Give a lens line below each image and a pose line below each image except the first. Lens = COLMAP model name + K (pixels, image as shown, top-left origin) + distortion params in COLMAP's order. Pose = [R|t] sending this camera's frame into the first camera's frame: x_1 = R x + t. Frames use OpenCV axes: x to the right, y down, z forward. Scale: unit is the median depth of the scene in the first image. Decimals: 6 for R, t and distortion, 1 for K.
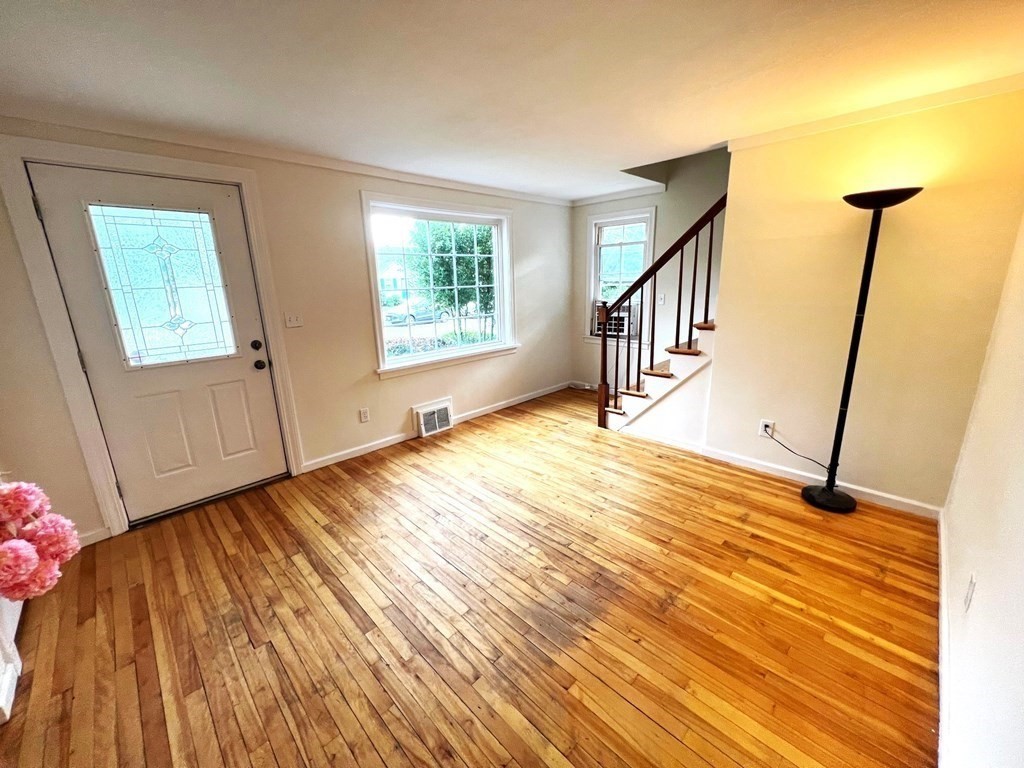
lens RADIAL K [[410.4, 0, 511.0], [0, 410.4, 379.4], [0, 0, 1]] dist [-0.000957, 0.000788]
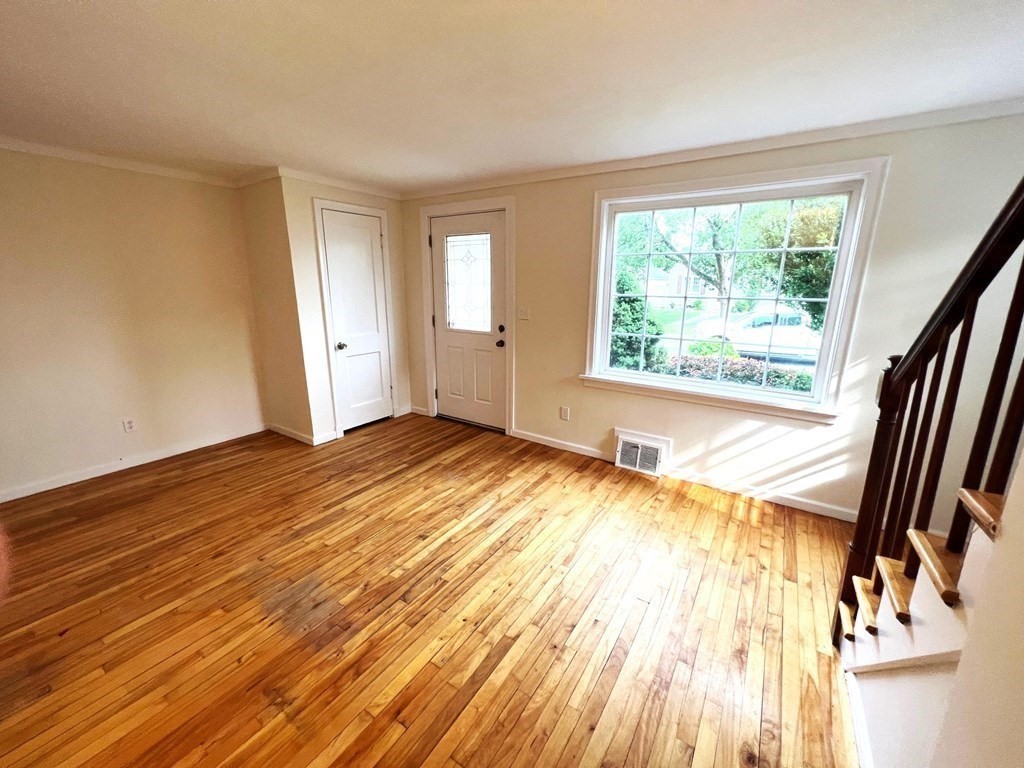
lens RADIAL K [[410.4, 0, 510.3], [0, 410.4, 380.0], [0, 0, 1]] dist [-0.000957, 0.000788]
pose [[0.199877, 0.253815, -0.946376, 0.772977], [-0.249881, 0.947133, 0.201242, -0.224409], [0.947422, 0.196258, 0.252733, 0.802594]]
